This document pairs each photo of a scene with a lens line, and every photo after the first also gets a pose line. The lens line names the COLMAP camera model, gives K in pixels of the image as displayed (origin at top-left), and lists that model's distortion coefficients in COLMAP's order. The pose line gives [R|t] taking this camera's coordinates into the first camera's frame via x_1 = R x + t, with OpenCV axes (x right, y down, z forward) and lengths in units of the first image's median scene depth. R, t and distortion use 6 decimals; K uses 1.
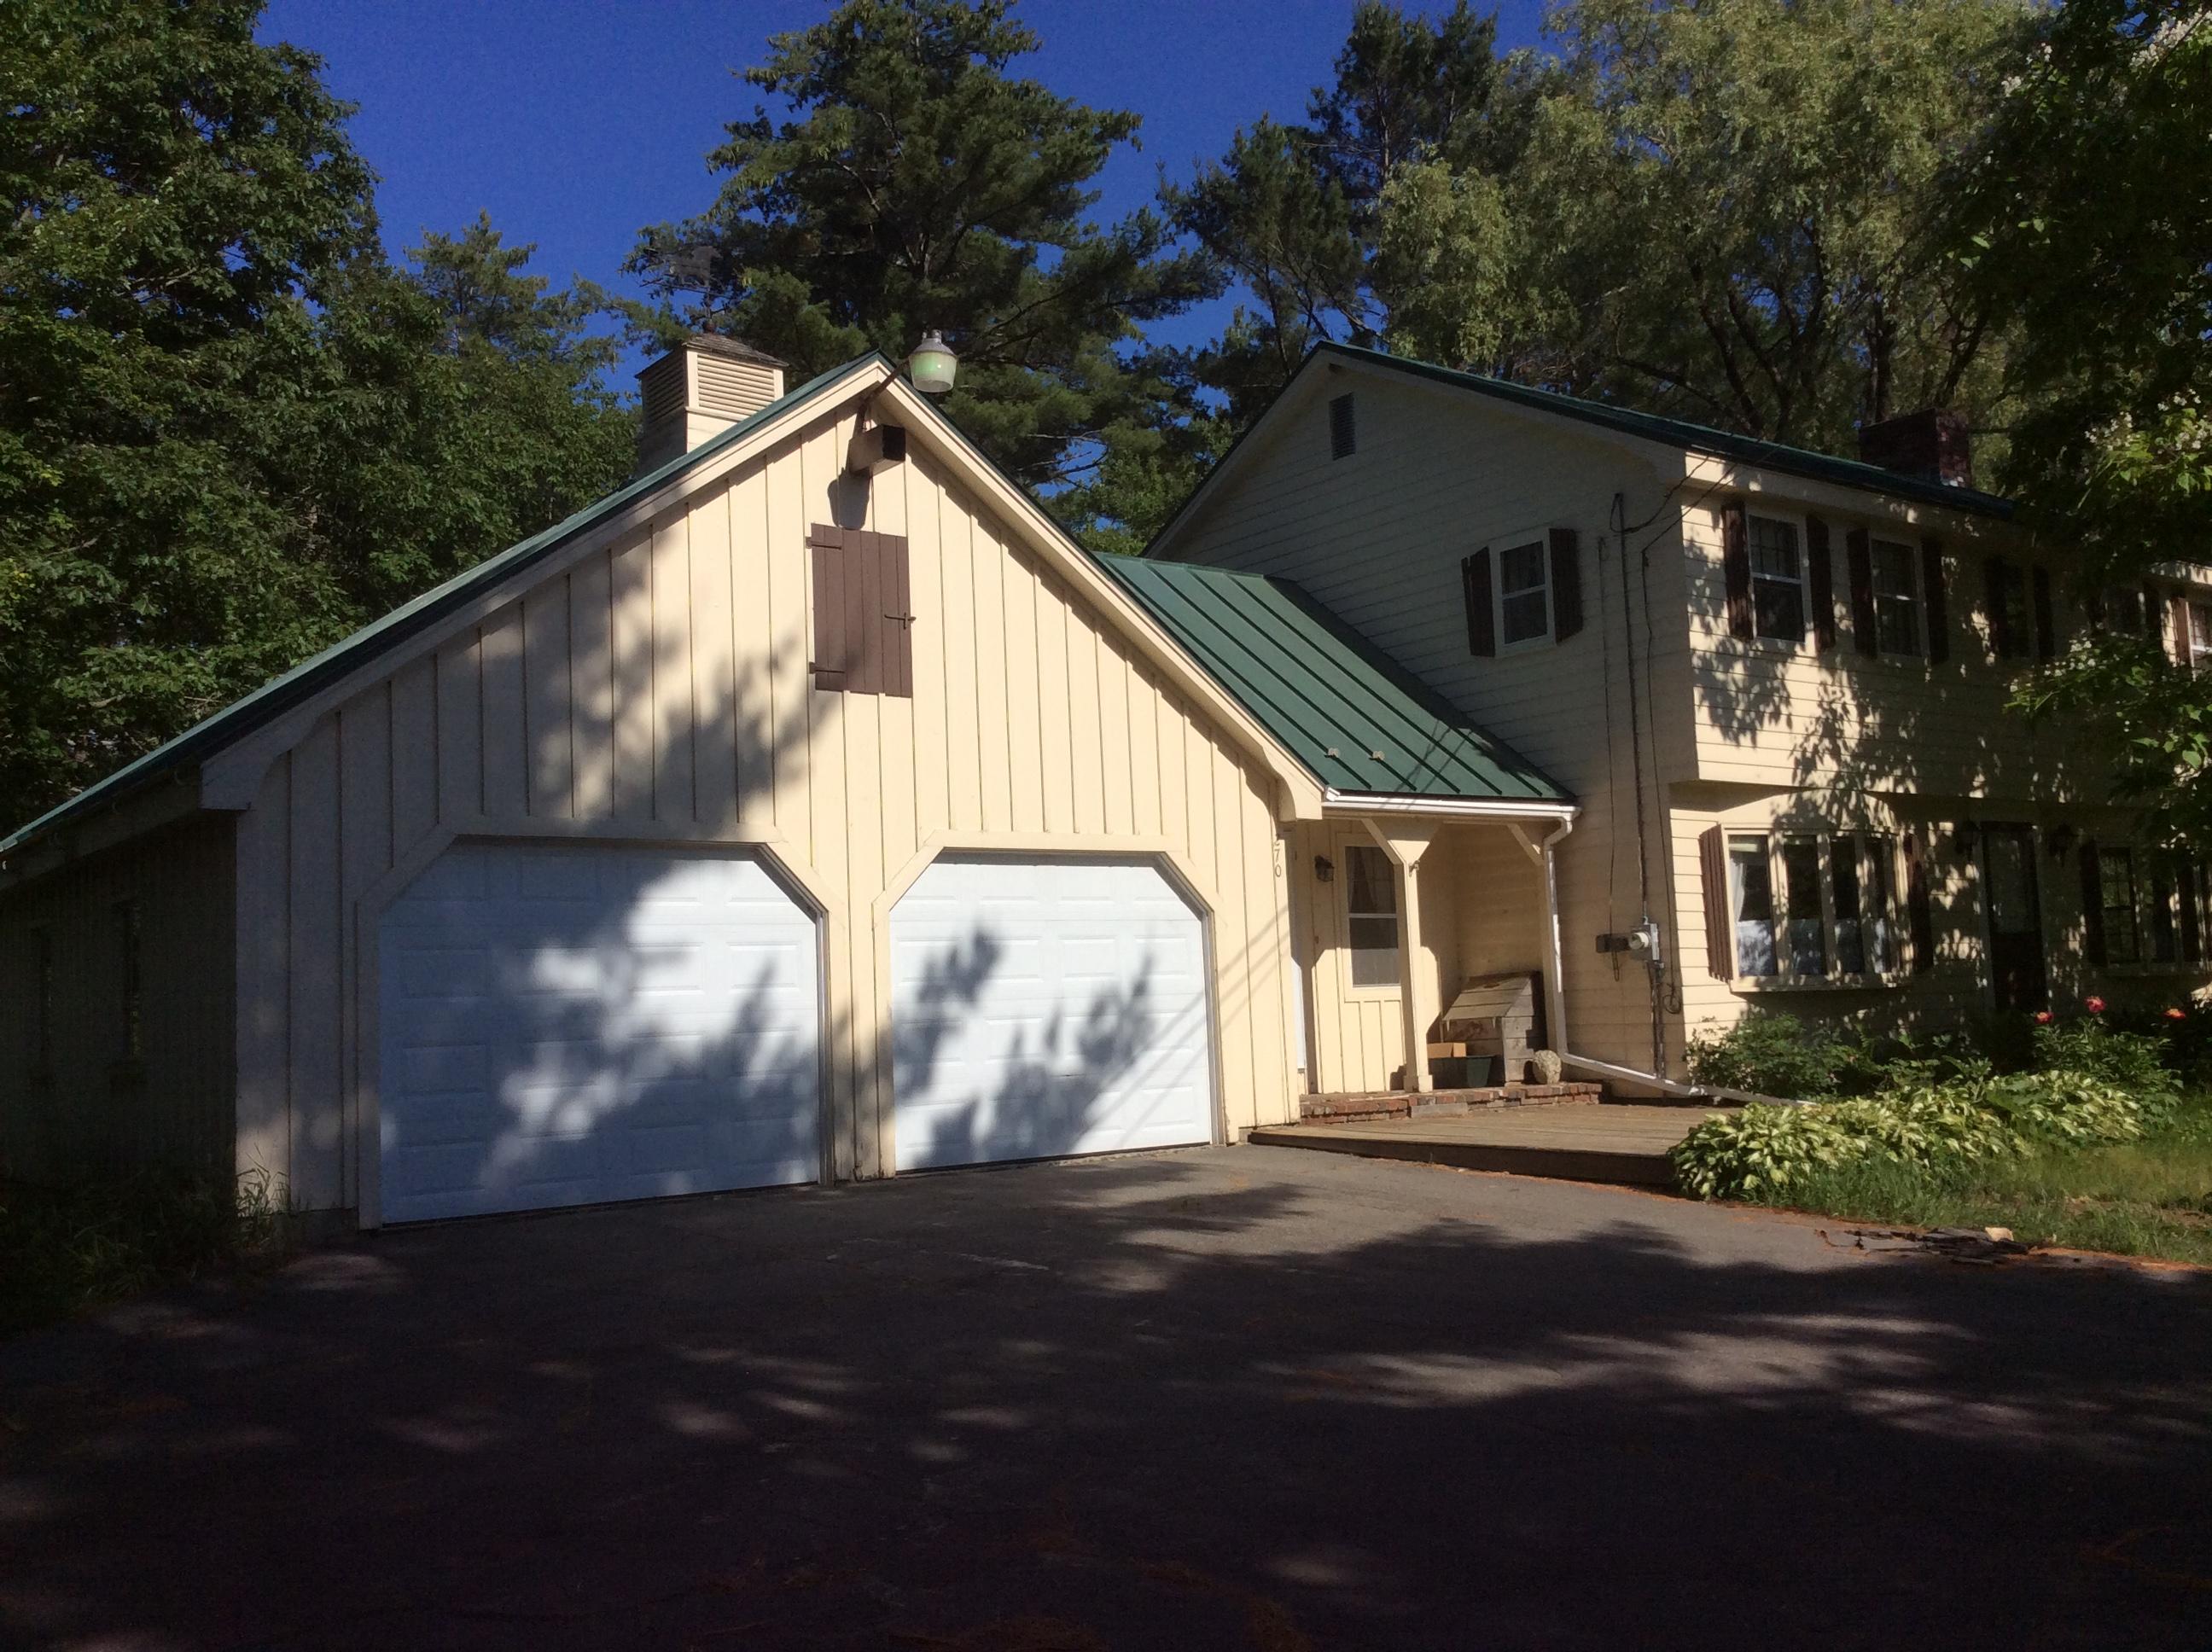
lens RADIAL K [[2010.5, 0, 1125.1], [0, 2010.5, 820.9], [0, 0, 1]] dist [0.120825, -0.239770]
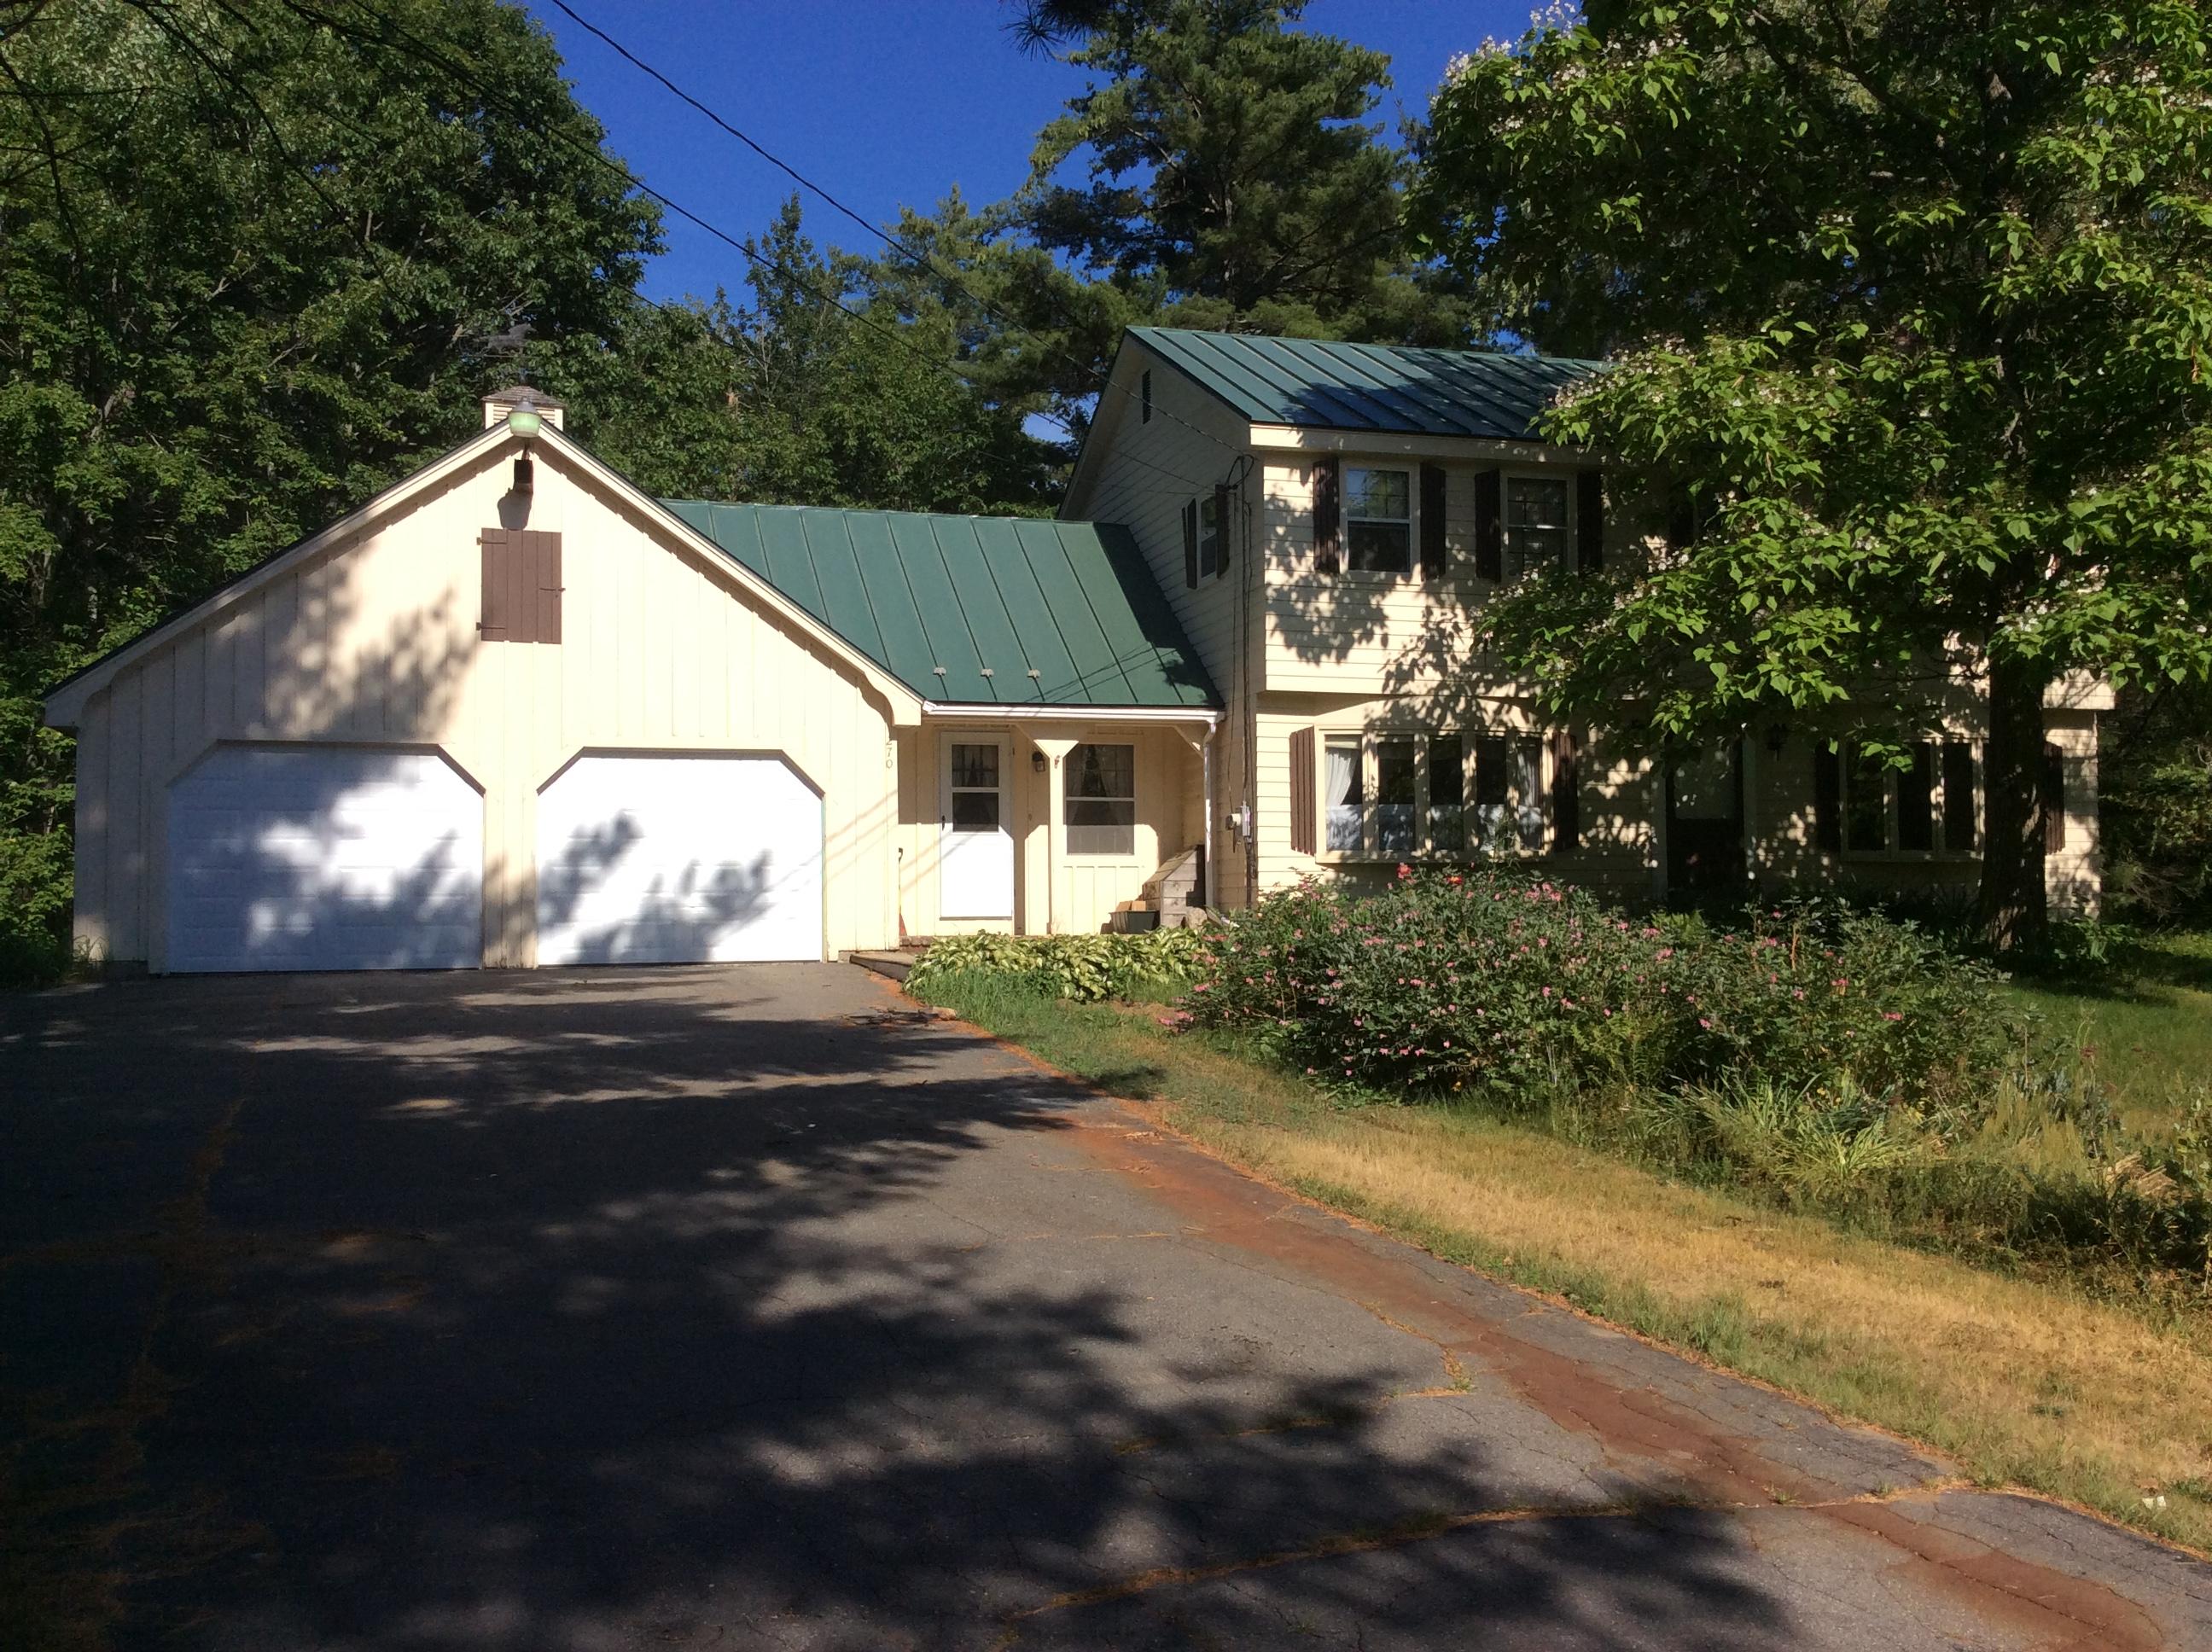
lens RADIAL K [[2010.5, 0, 1125.1], [0, 2010.5, 820.9], [0, 0, 1]] dist [0.120825, -0.239770]
pose [[0.934314, 0.014915, -0.356139, 0.613298], [0.005628, 0.998382, 0.056576, -0.010725], [0.356407, -0.054864, 0.932719, -0.175385]]
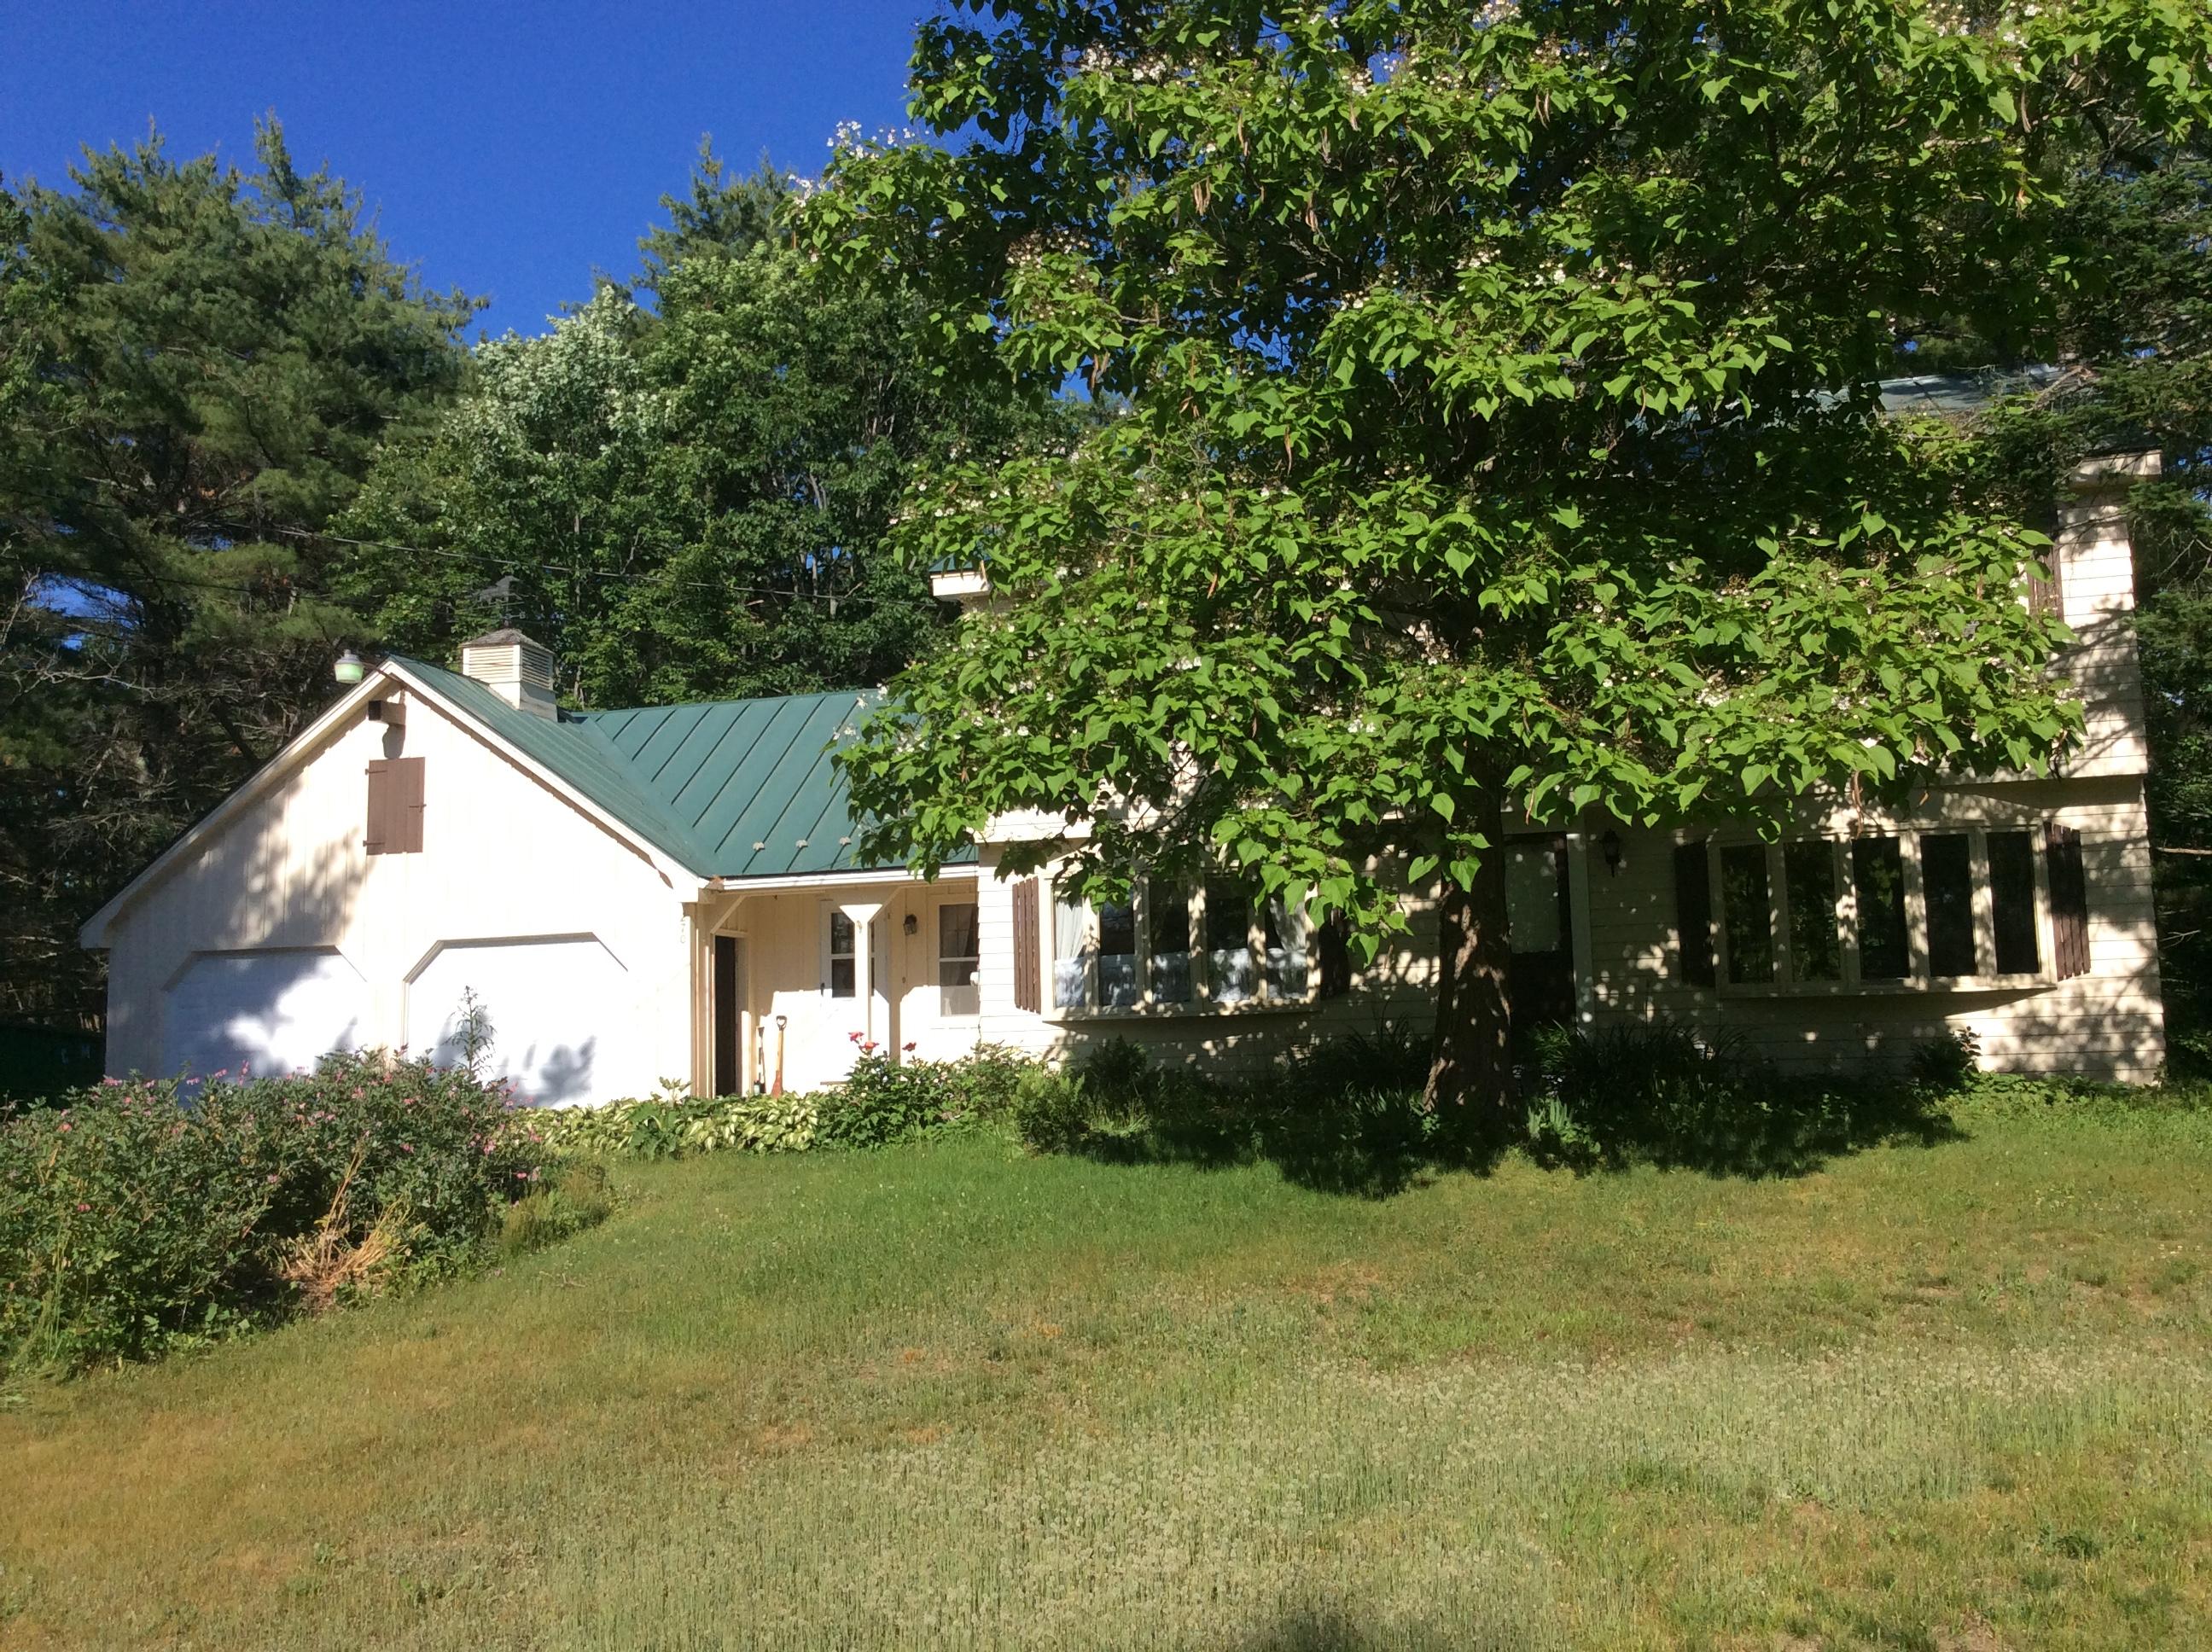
lens RADIAL K [[2010.5, 0, 1125.1], [0, 2010.5, 820.9], [0, 0, 1]] dist [0.120825, -0.239770]
pose [[0.595779, -0.075445, -0.799597, 1.230910], [0.079397, 0.996234, -0.034839, 0.014097], [0.799214, -0.042729, 0.599526, 0.345754]]
